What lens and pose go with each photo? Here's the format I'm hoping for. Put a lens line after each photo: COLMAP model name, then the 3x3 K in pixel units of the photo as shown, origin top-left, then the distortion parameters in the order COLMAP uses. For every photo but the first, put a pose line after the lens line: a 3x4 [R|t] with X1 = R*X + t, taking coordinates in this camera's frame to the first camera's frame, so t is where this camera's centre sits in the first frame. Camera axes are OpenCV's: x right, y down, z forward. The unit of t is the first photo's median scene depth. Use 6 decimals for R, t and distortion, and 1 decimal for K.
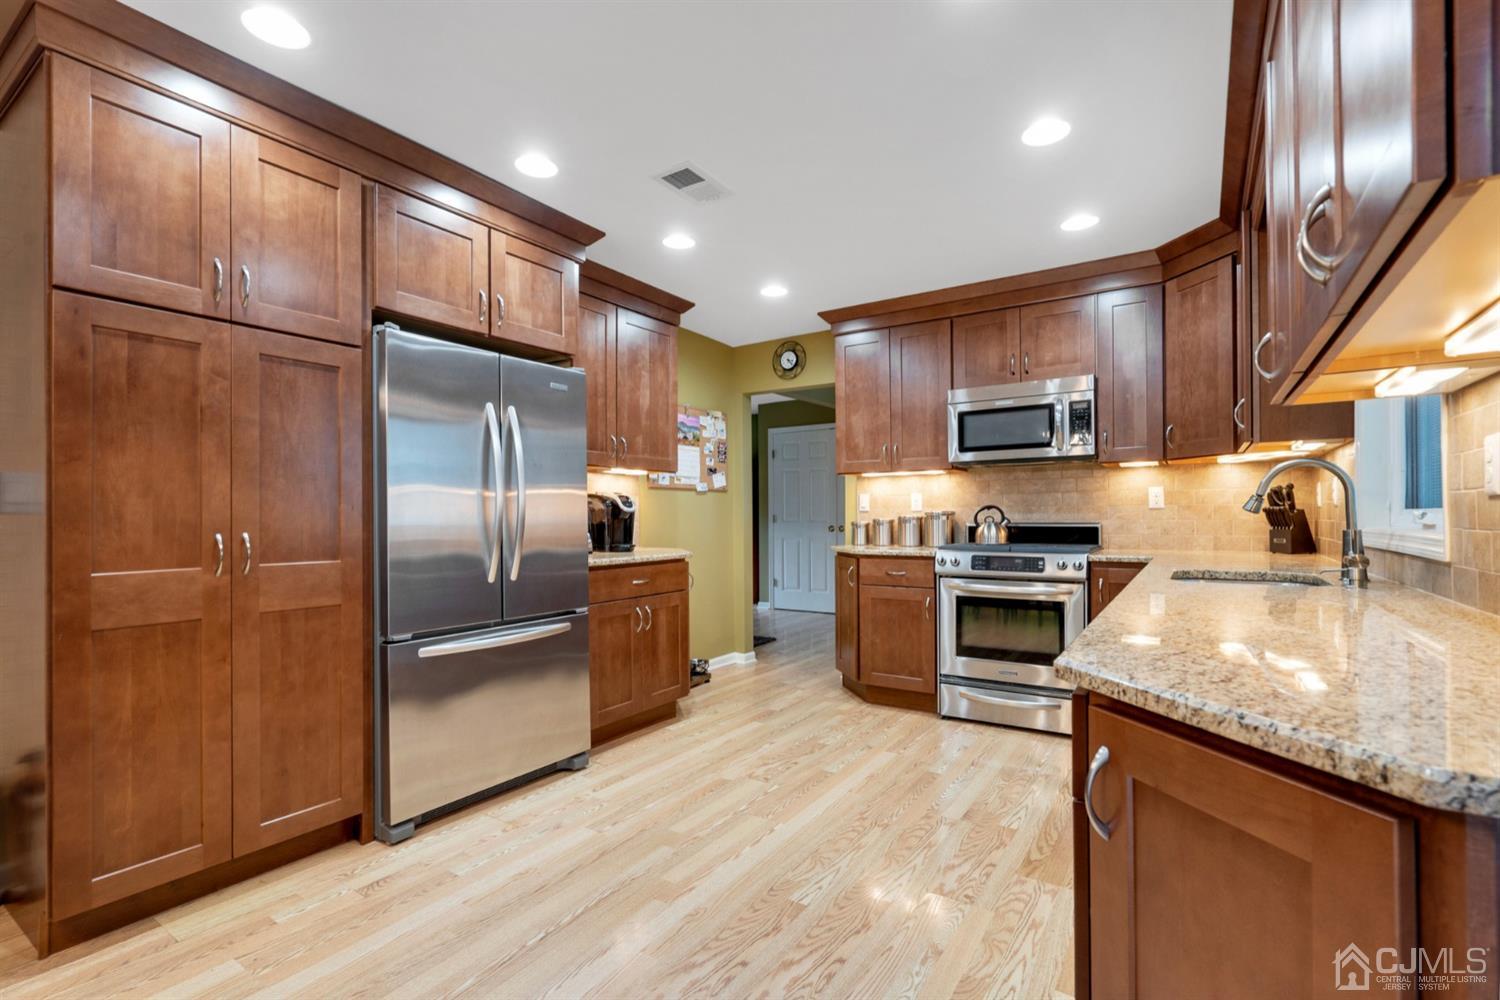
lens RADIAL K [[683.8, 0, 749.8], [0, 683.8, 506.4], [0, 0, 1]] dist [-0.001892, 0.001144]
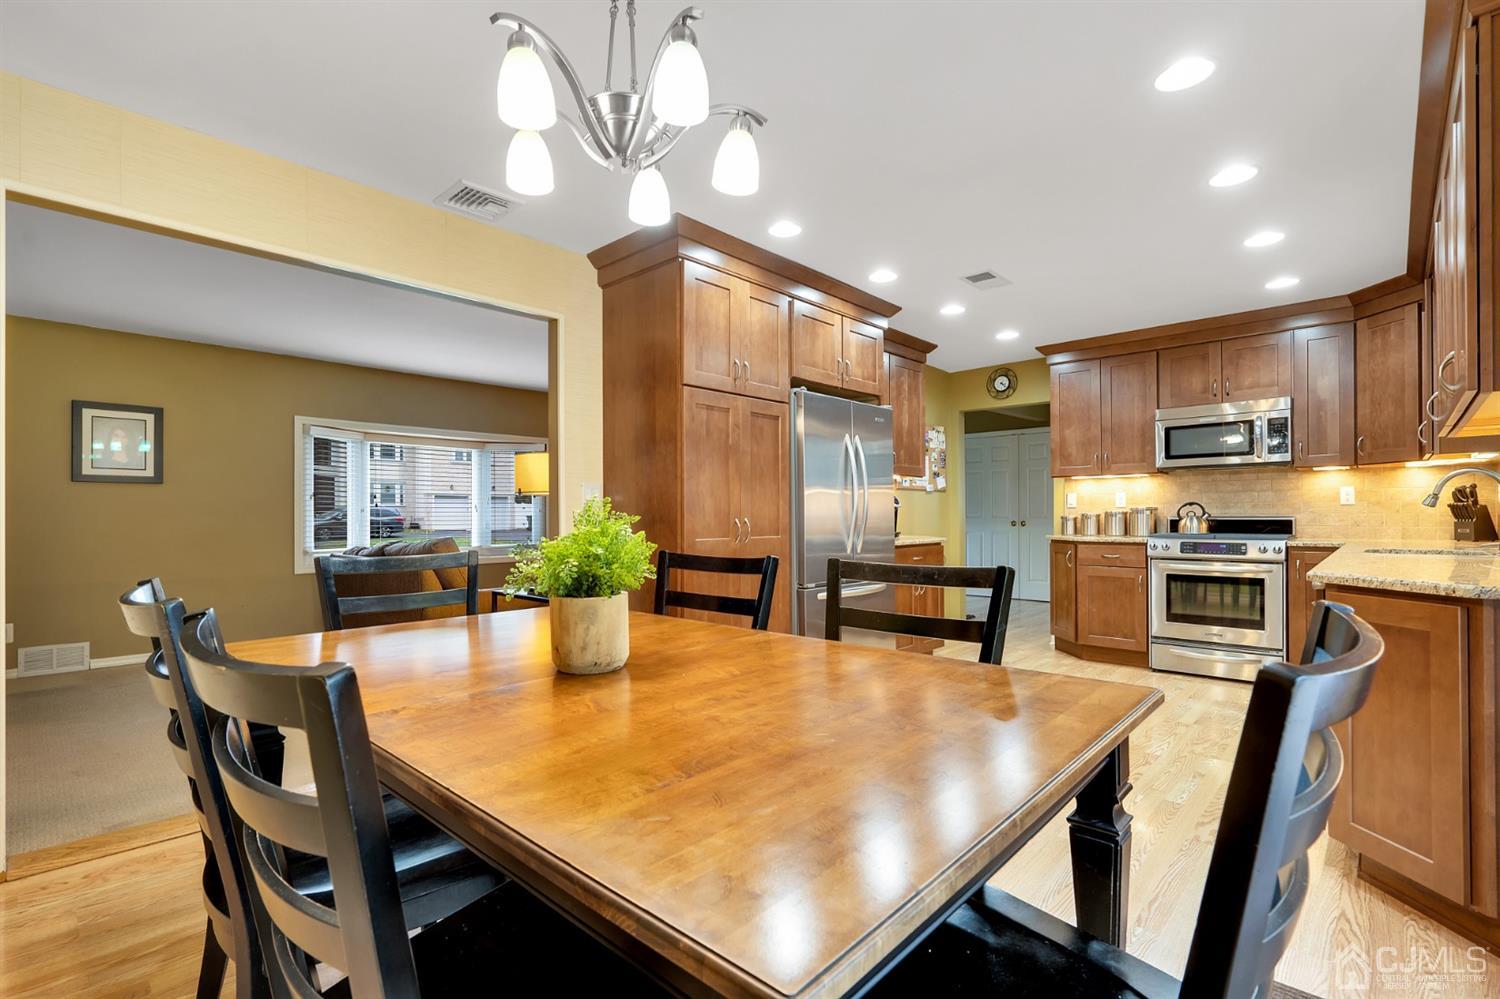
lens RADIAL K [[683.8, 0, 747.0], [0, 683.8, 506.7], [0, 0, 1]] dist [-0.001892, 0.001144]
pose [[0.984847, 0.000530, -0.173422, -0.243919], [-0.000057, 0.999996, 0.002732, 0.003618], [0.173423, -0.002680, 0.984844, -0.378754]]
